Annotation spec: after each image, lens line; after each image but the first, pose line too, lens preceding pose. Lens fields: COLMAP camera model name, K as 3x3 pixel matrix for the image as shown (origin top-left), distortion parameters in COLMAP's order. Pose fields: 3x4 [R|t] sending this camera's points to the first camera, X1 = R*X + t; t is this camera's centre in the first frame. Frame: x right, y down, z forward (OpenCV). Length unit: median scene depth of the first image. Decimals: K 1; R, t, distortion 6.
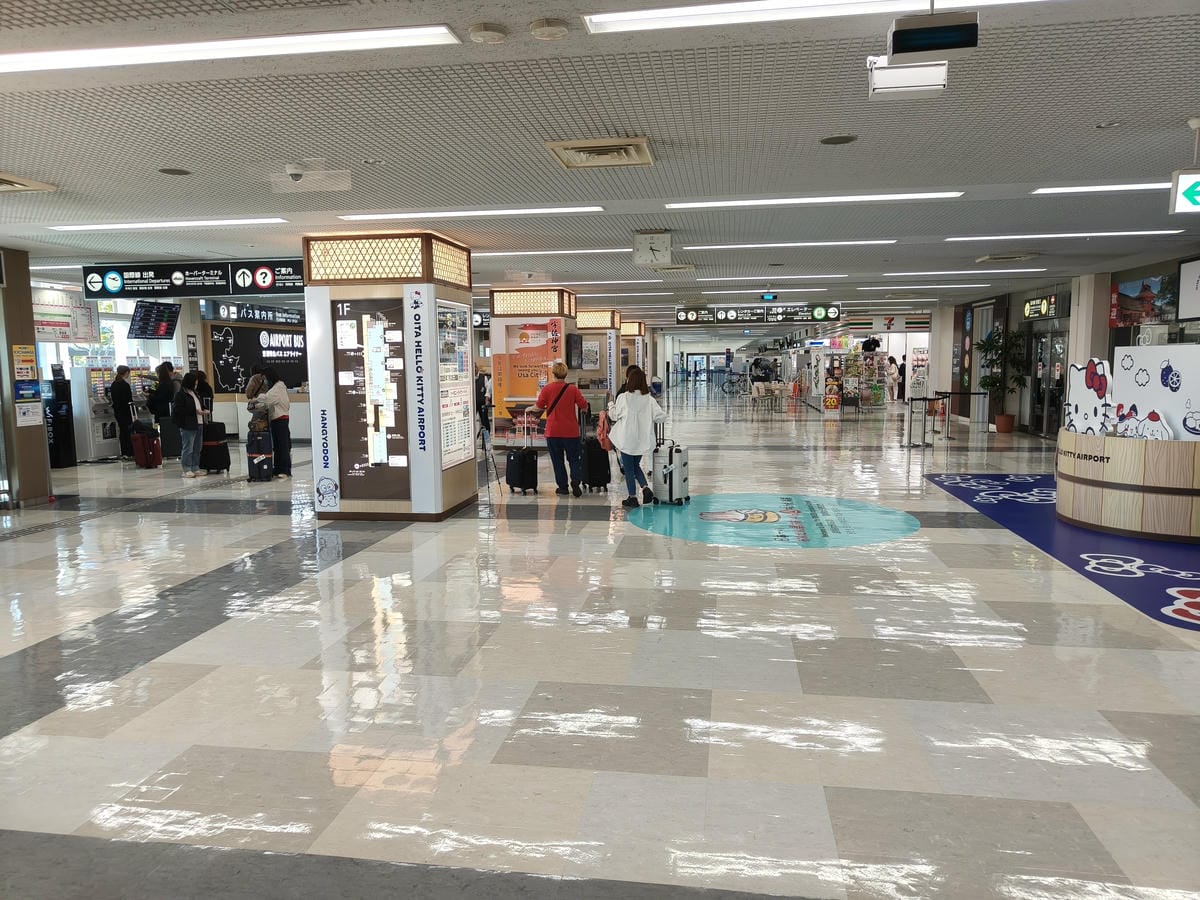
lens RADIAL K [[832.7, 0, 600.7], [0, 832.7, 447.7], [0, 0, 1]] dist [-0.000267, -0.001176]
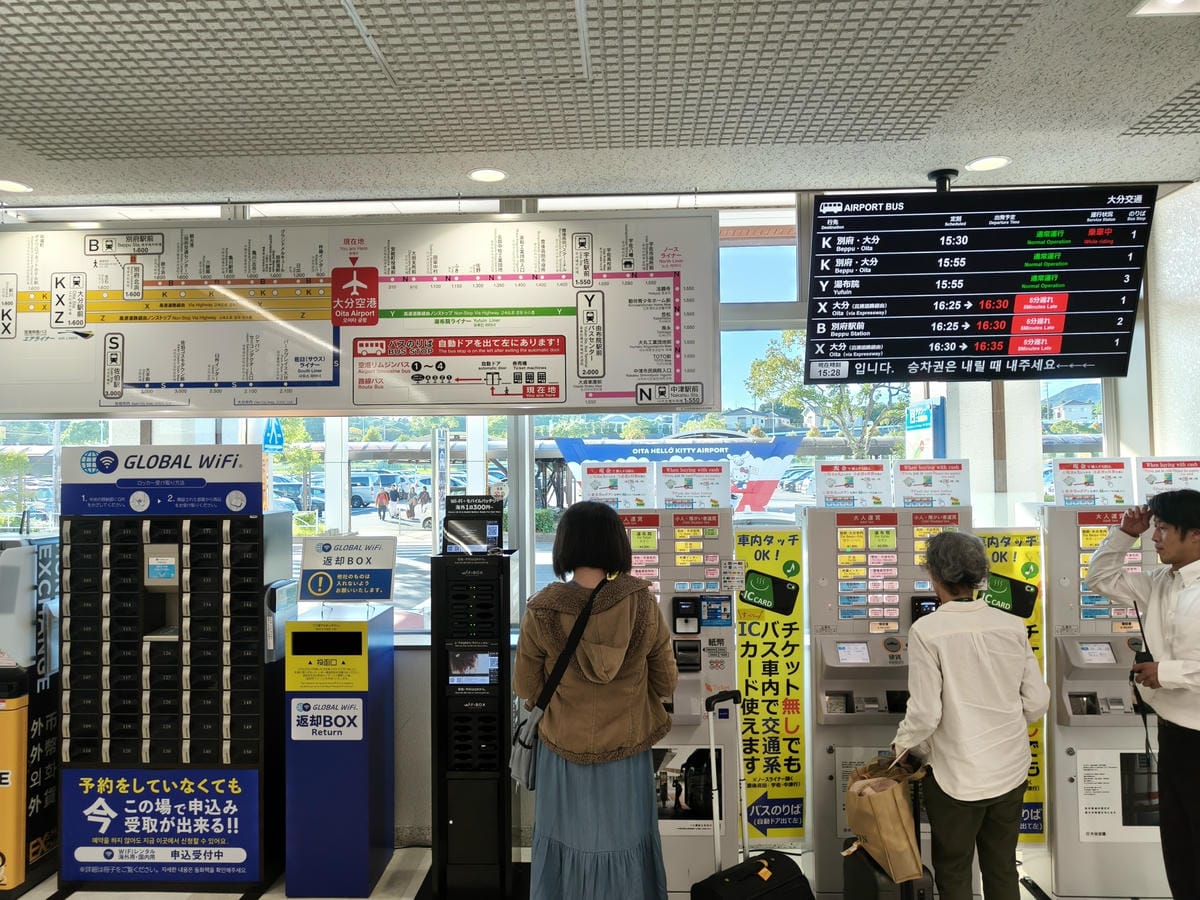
lens RADIAL K [[832.7, 0, 603.6], [0, 832.7, 449.6], [0, 0, 1]] dist [-0.000267, -0.001176]
pose [[0.102745, -0.032146, -0.994188, -0.376993], [-0.108218, 0.993184, -0.043298, -0.104122], [0.988803, 0.112038, 0.098566, 0.971971]]
